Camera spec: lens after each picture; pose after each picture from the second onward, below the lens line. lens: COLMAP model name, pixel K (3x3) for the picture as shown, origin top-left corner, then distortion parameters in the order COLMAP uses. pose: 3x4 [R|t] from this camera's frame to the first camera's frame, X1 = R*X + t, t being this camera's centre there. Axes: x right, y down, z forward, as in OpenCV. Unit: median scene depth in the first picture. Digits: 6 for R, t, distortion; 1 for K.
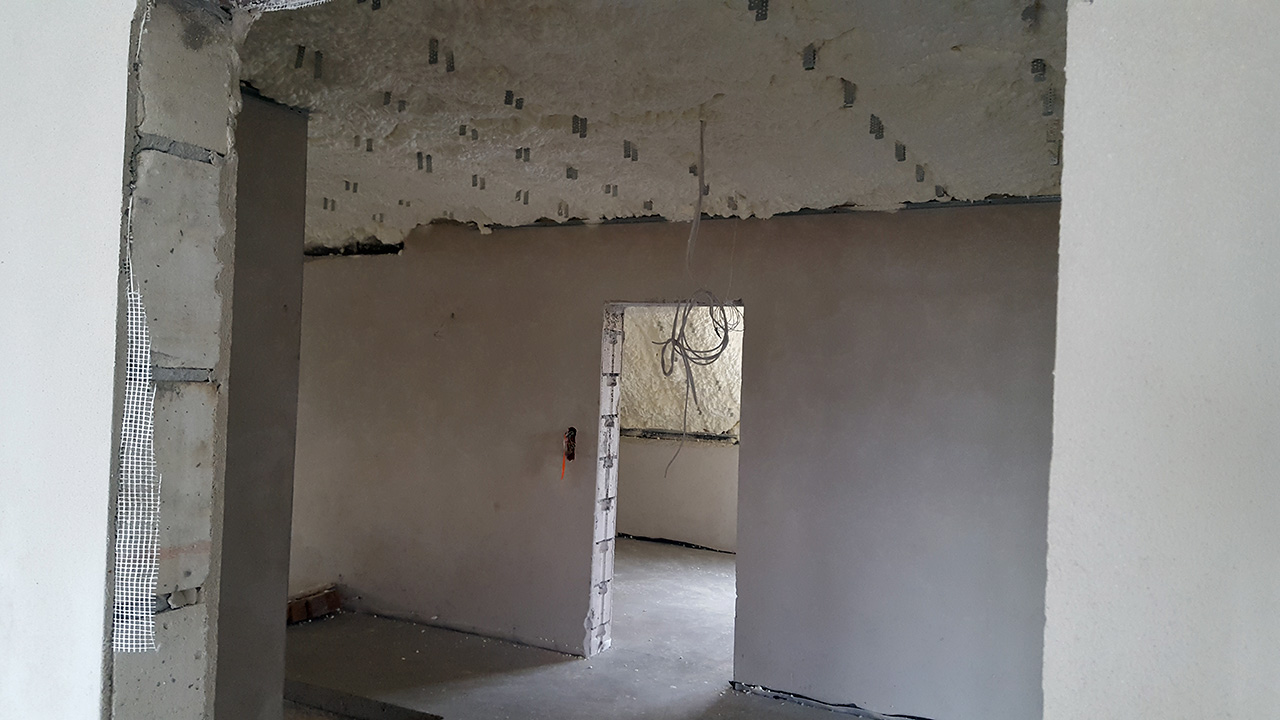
lens RADIAL K [[940.2, 0, 641.9], [0, 940.2, 362.4], [0, 0, 1]] dist [0.020588, -0.052900]
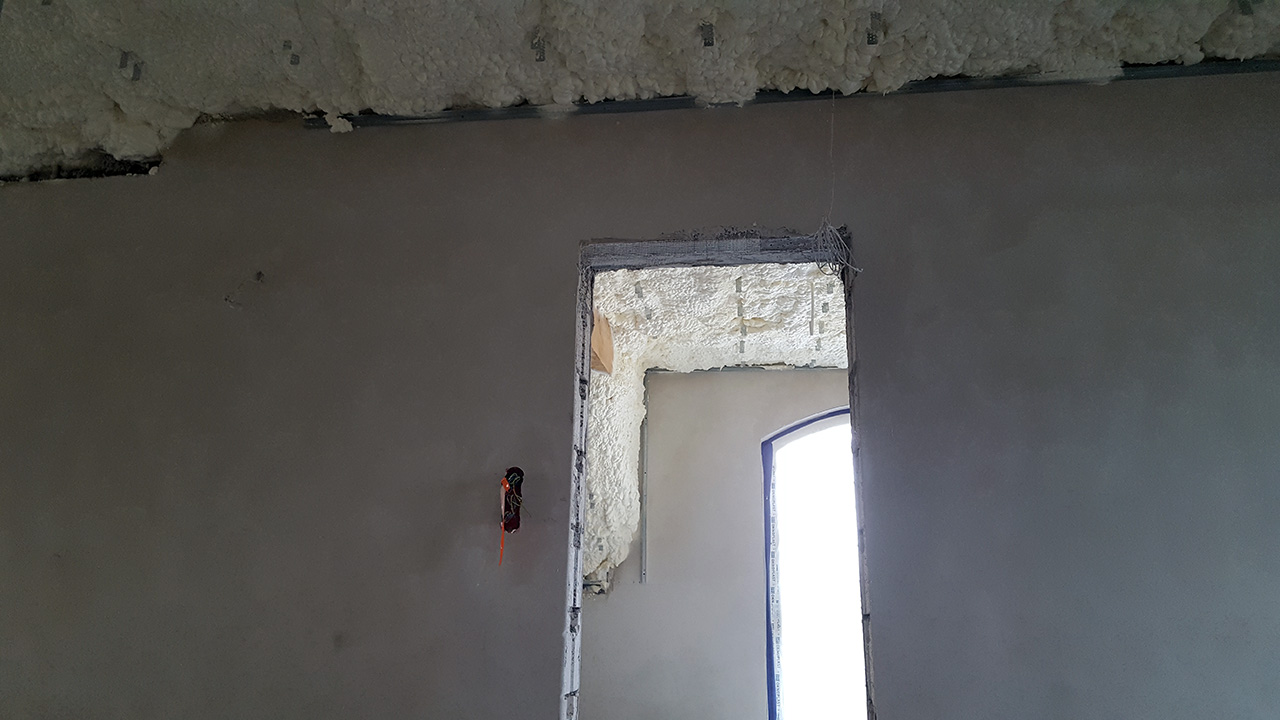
lens RADIAL K [[940.2, 0, 638.6], [0, 940.2, 365.2], [0, 0, 1]] dist [0.020588, -0.052900]
pose [[0.943150, 0.059212, 0.327051, -0.122006], [0.019699, 0.972315, -0.232843, 0.091015], [-0.331784, 0.226048, 0.915872, 0.325953]]
